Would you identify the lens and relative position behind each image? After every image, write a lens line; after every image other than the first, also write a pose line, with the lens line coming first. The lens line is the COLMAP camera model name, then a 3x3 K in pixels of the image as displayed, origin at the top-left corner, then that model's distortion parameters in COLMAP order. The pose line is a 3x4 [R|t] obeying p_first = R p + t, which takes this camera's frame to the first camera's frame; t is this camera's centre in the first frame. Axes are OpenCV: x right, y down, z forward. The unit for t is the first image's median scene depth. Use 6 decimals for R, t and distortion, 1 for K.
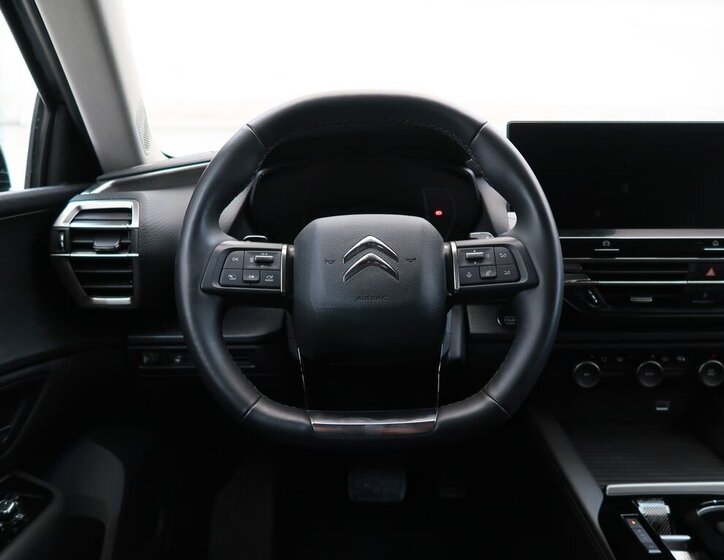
lens RADIAL K [[641.6, 0, 370.2], [0, 641.6, 279.4], [0, 0, 1]] dist [-0.015401, -0.009674]
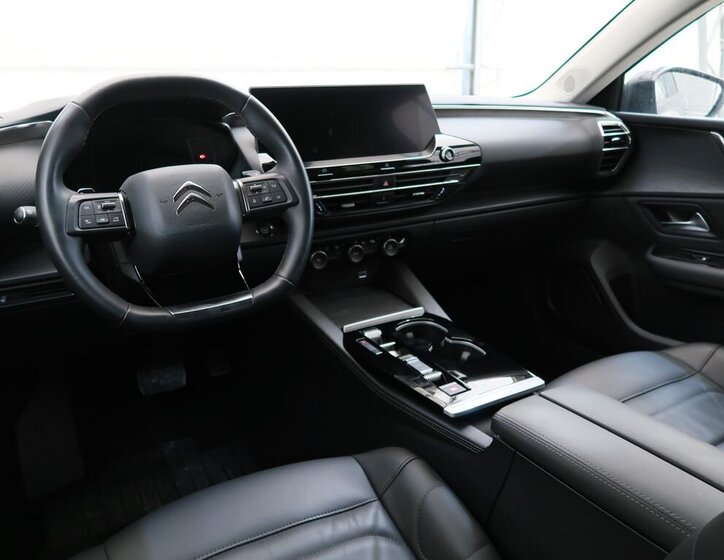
lens RADIAL K [[641.6, 0, 370.2], [0, 641.6, 279.4], [0, 0, 1]] dist [-0.015401, -0.009674]
pose [[0.860192, -0.163249, 0.483135, -0.349565], [0.101085, 0.983162, 0.152229, -0.026465], [-0.499851, -0.082109, 0.862210, -0.421665]]
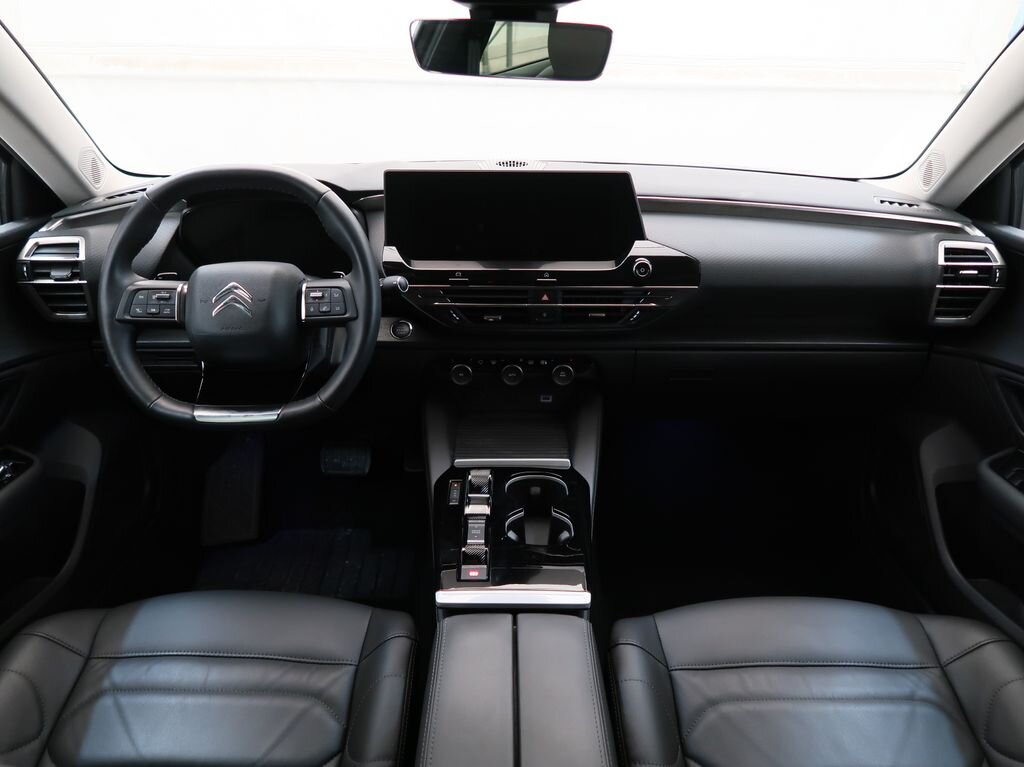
lens RADIAL K [[848.1, 0, 556.2], [0, 848.1, 380.6], [0, 0, 1]] dist [-0.012201, -0.012851]
pose [[0.999963, 0.008431, -0.001468, 0.647650], [-0.007959, 0.979252, 0.202489, -0.217659], [0.003145, -0.202470, 0.979283, -0.764889]]
